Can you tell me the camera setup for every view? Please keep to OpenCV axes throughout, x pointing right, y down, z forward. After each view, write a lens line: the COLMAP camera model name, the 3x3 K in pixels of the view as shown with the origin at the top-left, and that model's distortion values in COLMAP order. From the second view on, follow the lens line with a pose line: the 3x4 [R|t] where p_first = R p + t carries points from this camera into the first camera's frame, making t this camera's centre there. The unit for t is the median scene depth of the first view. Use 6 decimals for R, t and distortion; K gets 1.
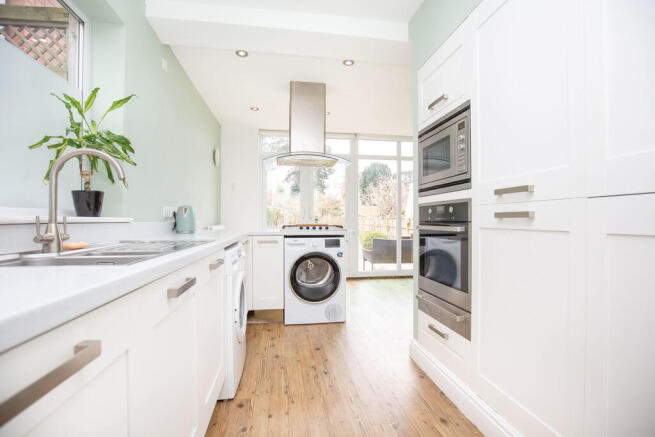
lens RADIAL K [[297.6, 0, 324.5], [0, 297.6, 218.1], [0, 0, 1]] dist [-0.001681, -0.000036]
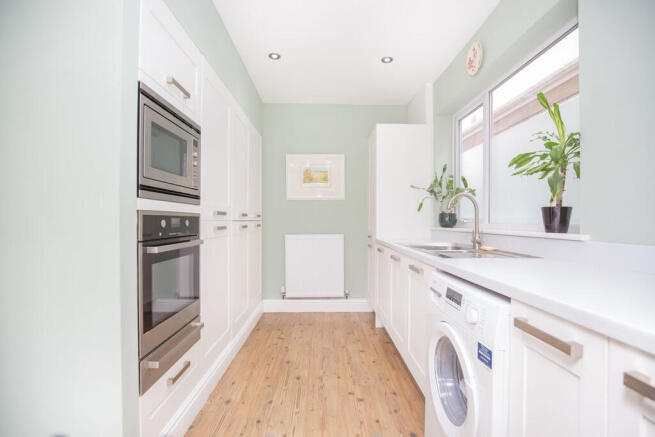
lens RADIAL K [[297.6, 0, 325.8], [0, 297.6, 220.2], [0, 0, 1]] dist [-0.001681, -0.000036]
pose [[-0.989880, -0.004192, 0.141844, -0.148092], [-0.005061, 0.999971, -0.005772, -0.037887], [-0.141815, -0.006431, -0.989872, 2.065720]]
